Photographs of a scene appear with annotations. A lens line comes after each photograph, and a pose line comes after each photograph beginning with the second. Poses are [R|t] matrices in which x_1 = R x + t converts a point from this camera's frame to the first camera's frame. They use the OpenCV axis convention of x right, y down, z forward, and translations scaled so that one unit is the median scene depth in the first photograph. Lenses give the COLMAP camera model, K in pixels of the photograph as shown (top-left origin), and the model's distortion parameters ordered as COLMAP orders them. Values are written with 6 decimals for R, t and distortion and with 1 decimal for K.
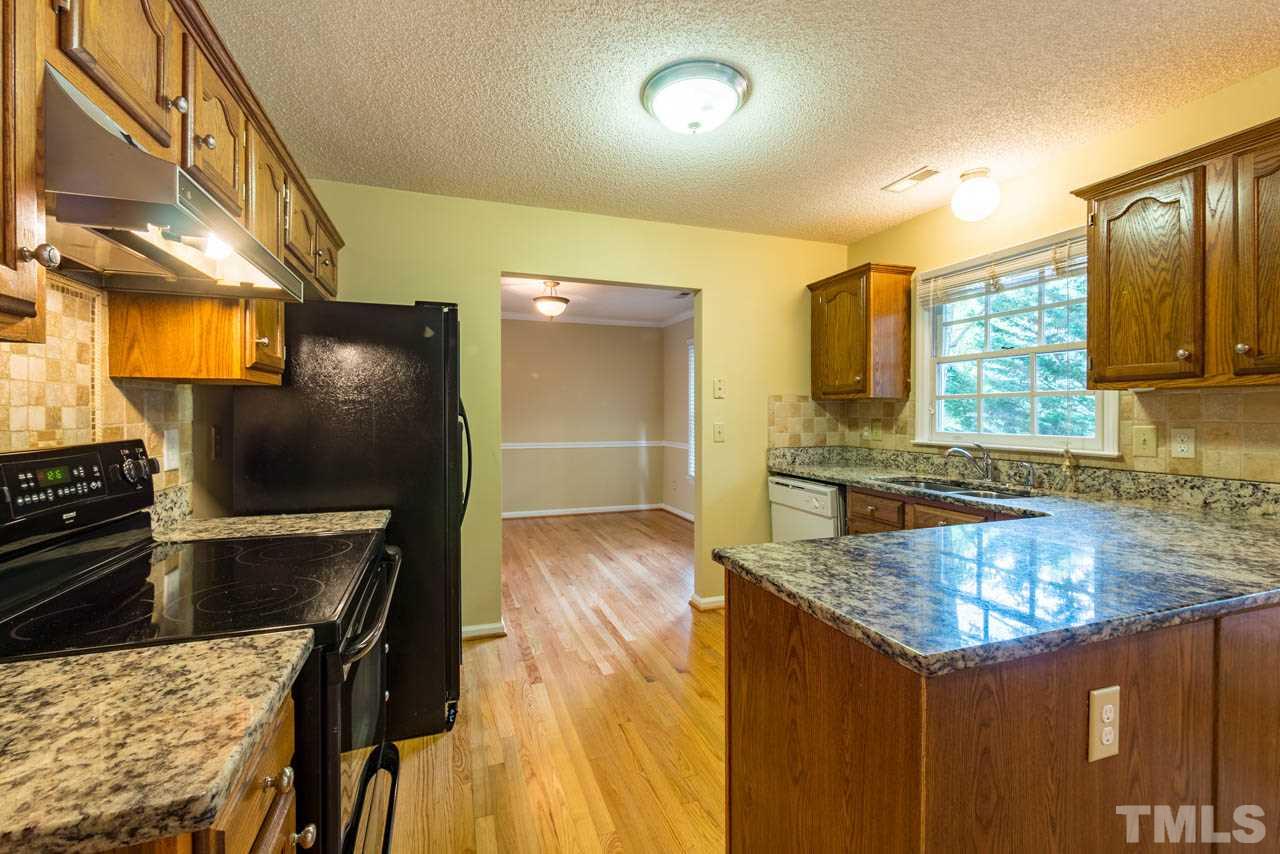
lens RADIAL K [[549.7, 0, 631.6], [0, 549.7, 414.7], [0, 0, 1]] dist [0.000605, -0.000293]
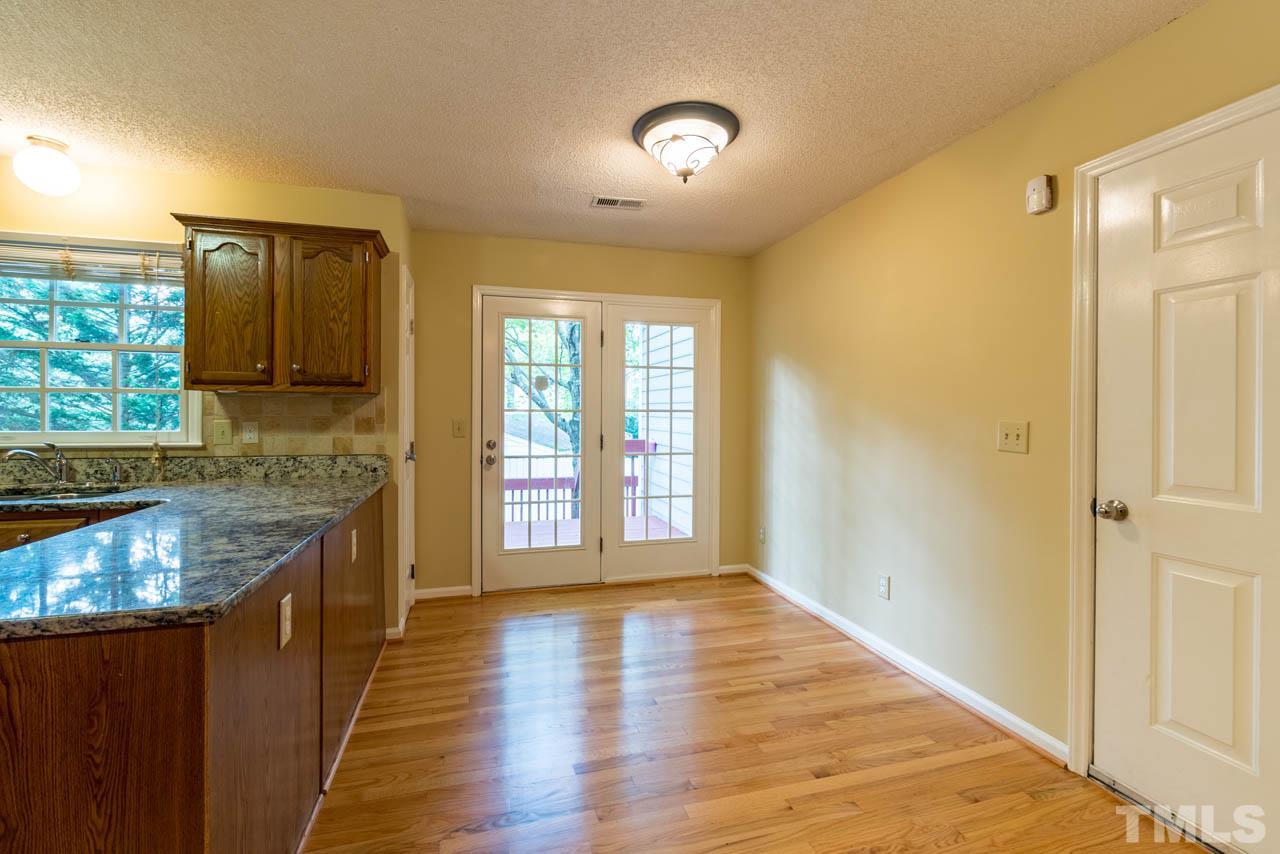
lens RADIAL K [[549.7, 0, 632.4], [0, 549.7, 421.3], [0, 0, 1]] dist [0.000605, -0.000293]
pose [[0.054578, -0.016716, 0.998370, -0.273596], [-0.001685, 0.999857, 0.016833, 0.000145], [-0.998508, -0.002601, 0.054542, -0.004648]]
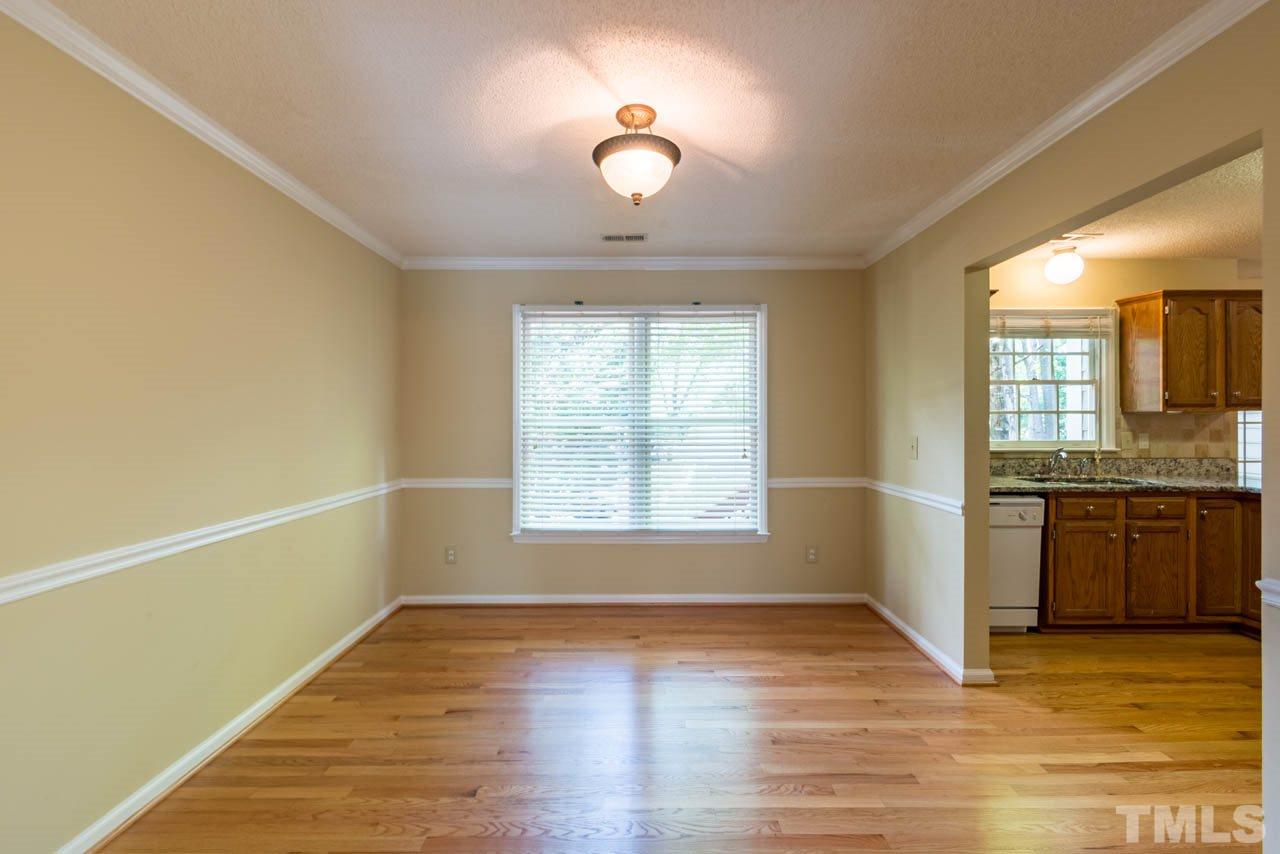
lens RADIAL K [[549.7, 0, 637.5], [0, 549.7, 421.8], [0, 0, 1]] dist [0.000605, -0.000293]
pose [[0.284576, -0.000470, 0.958653, -1.201412], [0.008350, 0.999963, -0.001989, -0.022716], [-0.958617, 0.008571, 0.284569, 2.016237]]
